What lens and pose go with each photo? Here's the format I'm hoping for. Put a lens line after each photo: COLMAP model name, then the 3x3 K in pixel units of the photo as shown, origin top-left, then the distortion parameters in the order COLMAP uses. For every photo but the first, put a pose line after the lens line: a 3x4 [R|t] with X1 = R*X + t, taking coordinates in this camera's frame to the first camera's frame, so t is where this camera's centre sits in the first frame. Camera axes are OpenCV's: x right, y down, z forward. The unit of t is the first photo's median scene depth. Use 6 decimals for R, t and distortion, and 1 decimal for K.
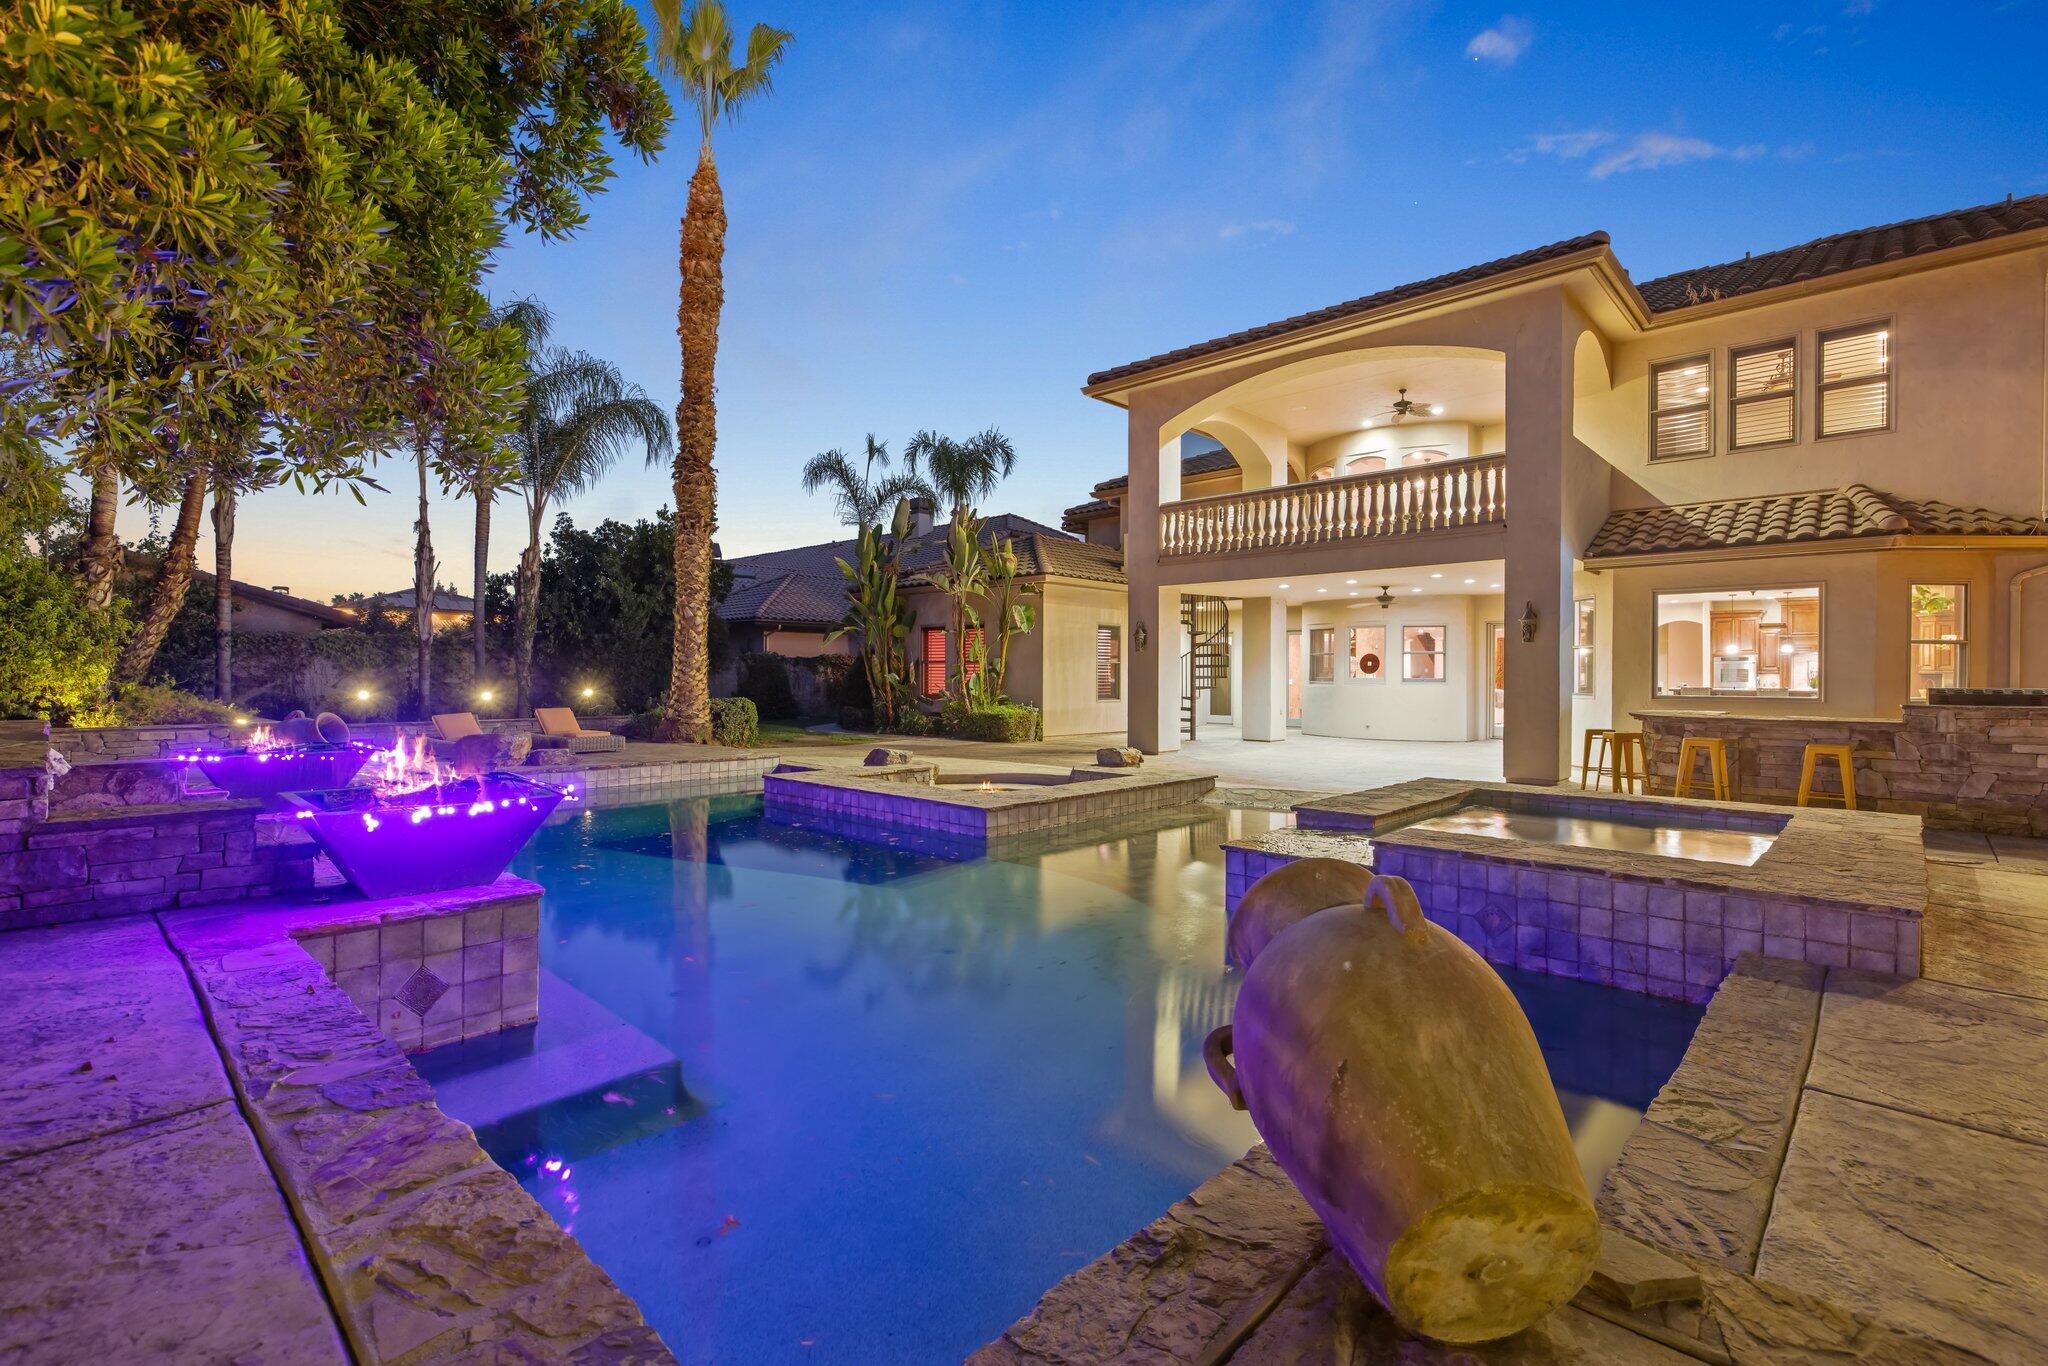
lens RADIAL K [[926.0, 0, 1024.3], [0, 926.0, 680.2], [0, 0, 1]] dist [0.001178, -0.000051]
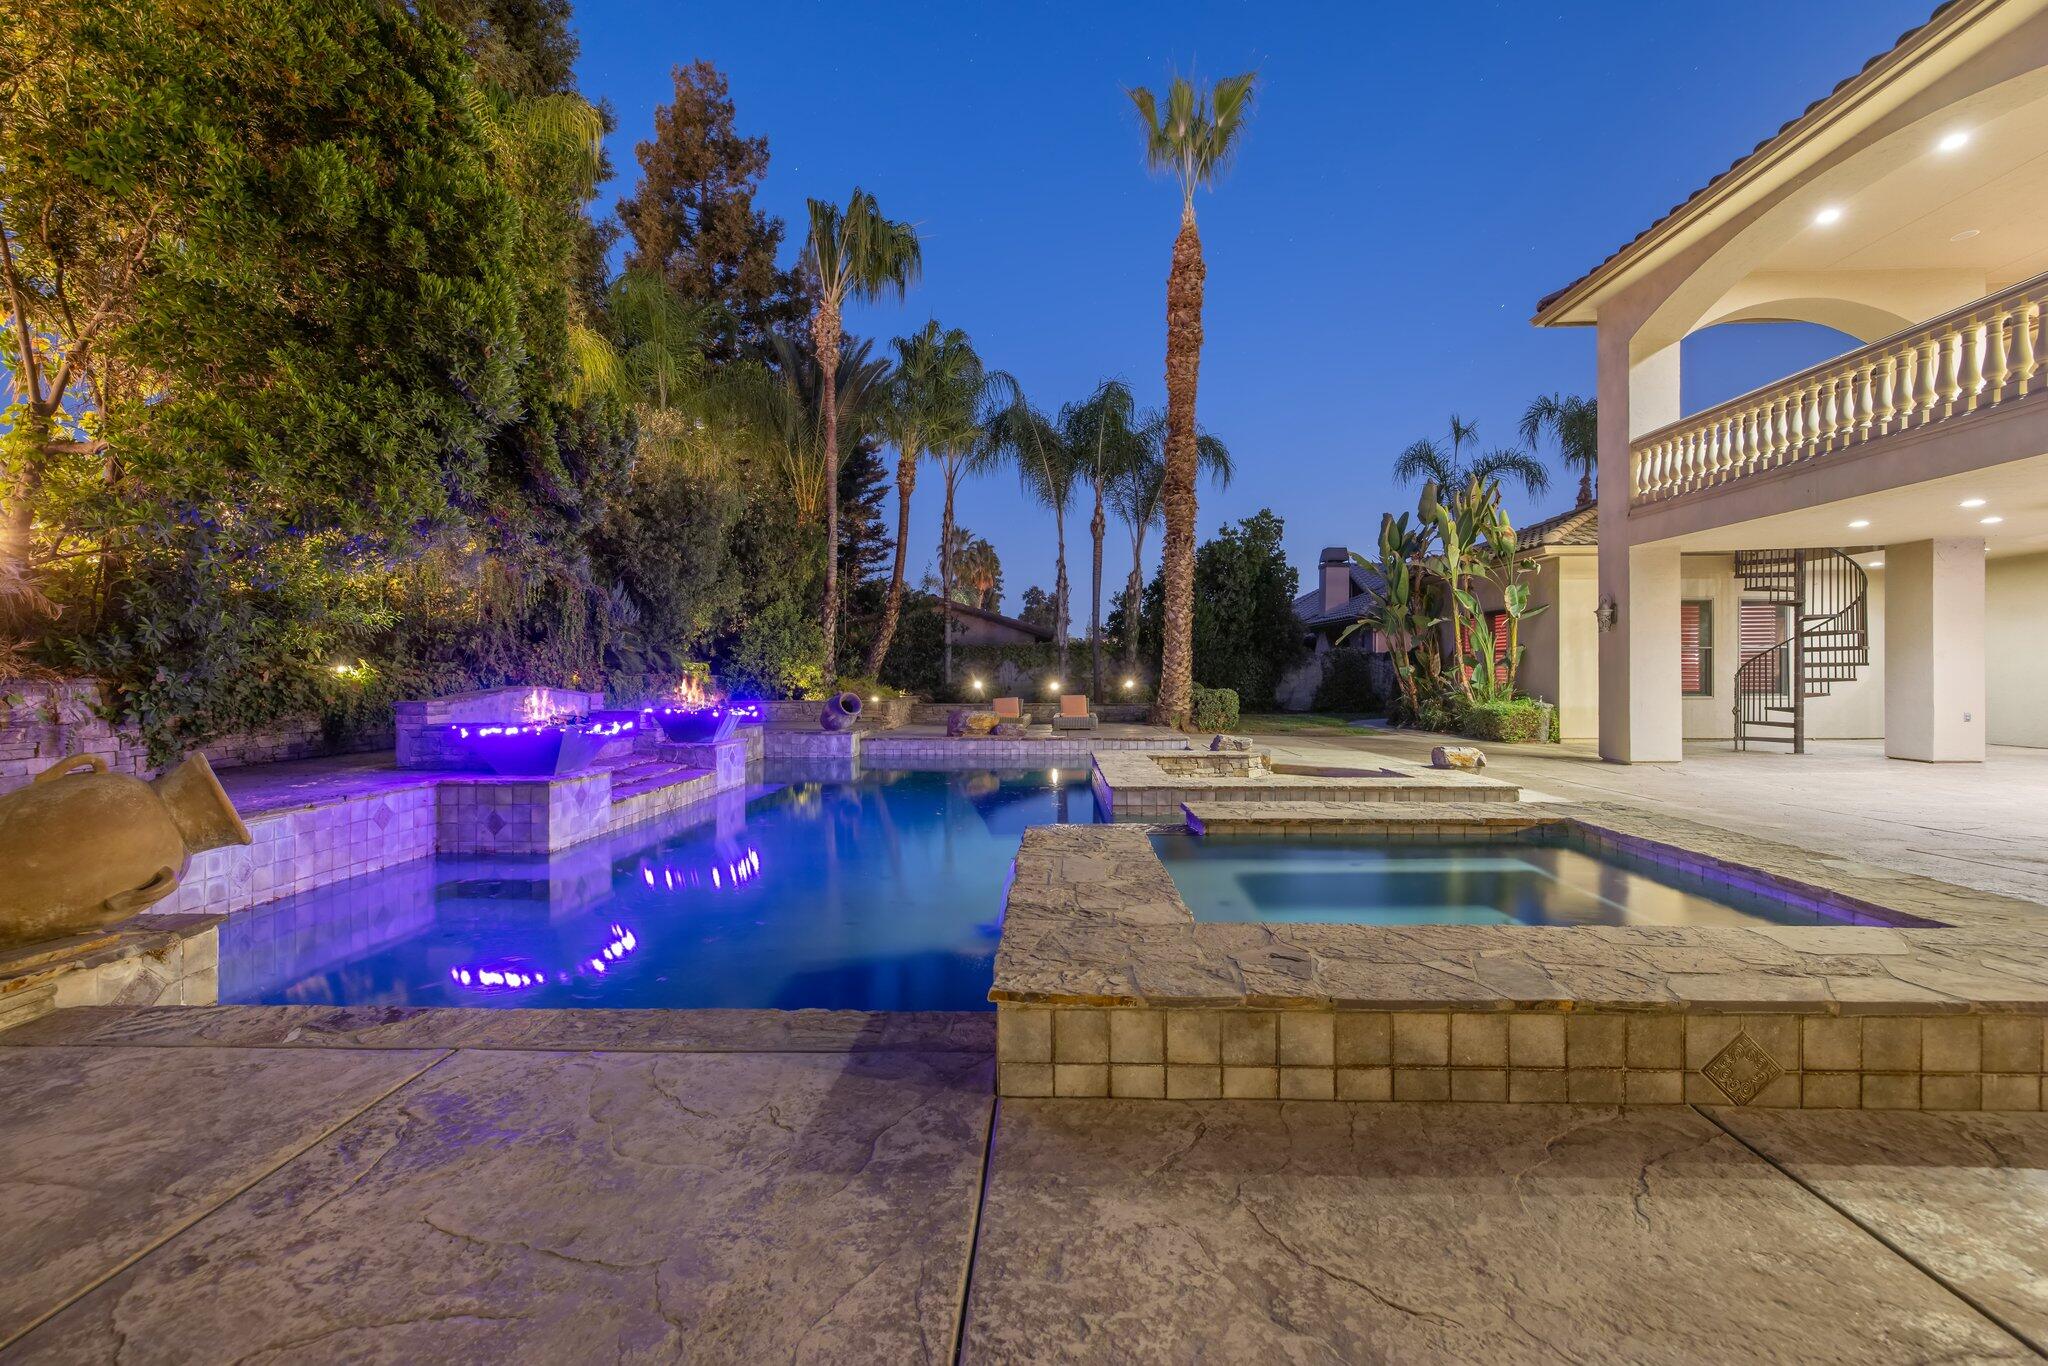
lens RADIAL K [[856.4, 0, 1027.3], [0, 856.4, 680.9], [0, 0, 1]] dist [0.002165, 0.000066]
pose [[0.664048, -0.000295, -0.747690, 0.321713], [0.001686, 0.999998, 0.001103, 0.008126], [0.747688, -0.001993, 0.664047, 0.142246]]
